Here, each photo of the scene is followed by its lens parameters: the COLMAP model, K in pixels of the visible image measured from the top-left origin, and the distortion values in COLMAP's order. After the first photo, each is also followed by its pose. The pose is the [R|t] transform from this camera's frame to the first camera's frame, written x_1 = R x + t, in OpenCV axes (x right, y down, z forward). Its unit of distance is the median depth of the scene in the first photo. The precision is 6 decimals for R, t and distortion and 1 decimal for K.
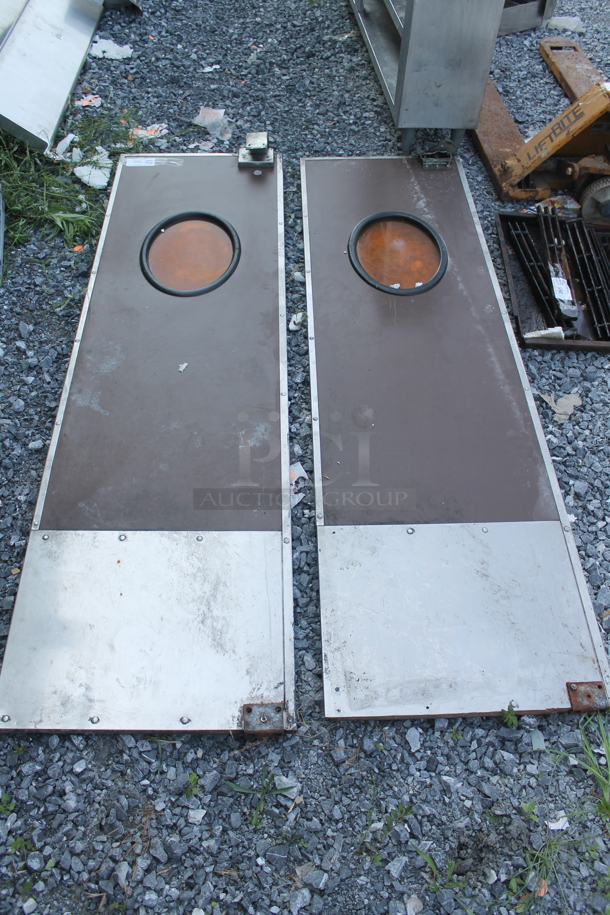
lens RADIAL K [[786.0, 0, 303.2], [0, 786.0, 454.9], [0, 0, 1]] dist [-0.158115, 0.130004]
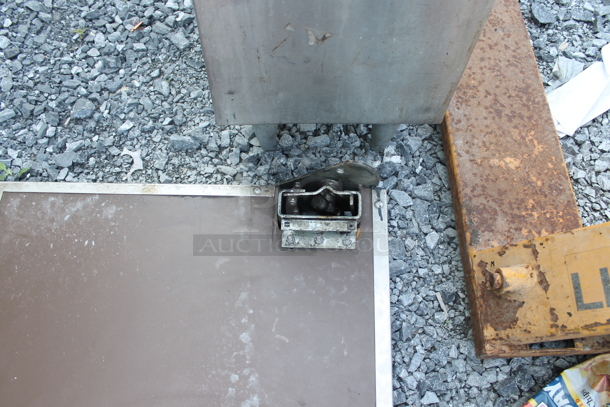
lens RADIAL K [[524.0, 0, 307.2], [0, 524.0, 206.0], [0, 0, 1]] dist [-0.158115, 0.130004]
pose [[0.998599, 0.045060, -0.027735, 0.248816], [-0.037076, 0.969867, 0.240796, -0.644017], [0.037750, -0.239430, 0.970179, 1.073316]]
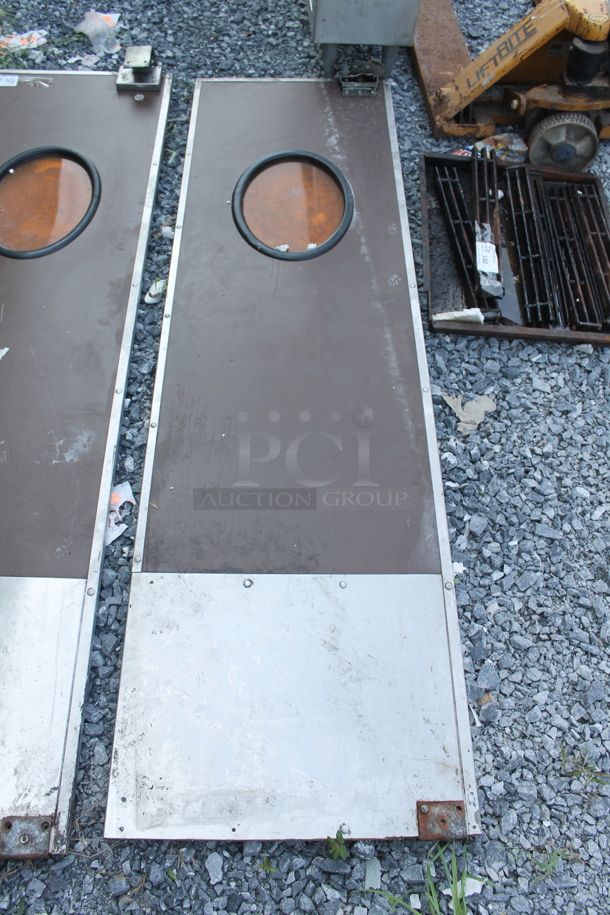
lens RADIAL K [[786.0, 0, 306.3], [0, 786.0, 456.8], [0, 0, 1]] dist [-0.158115, 0.130004]
pose [[0.999625, 0.025162, 0.010803, 0.168098], [-0.026204, 0.993518, 0.110616, -0.108865], [-0.007950, -0.110858, 0.993804, 0.204896]]
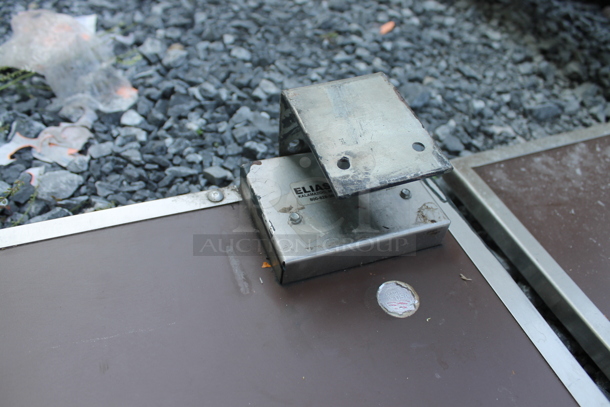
lens RADIAL K [[524.0, 0, 306.7], [0, 524.0, 201.1], [0, 0, 1]] dist [-0.158115, 0.130004]
pose [[0.934843, -0.184847, 0.303150, -0.156492], [0.216131, 0.973646, -0.072813, -0.533443], [-0.281701, 0.133589, 0.950157, 1.228308]]
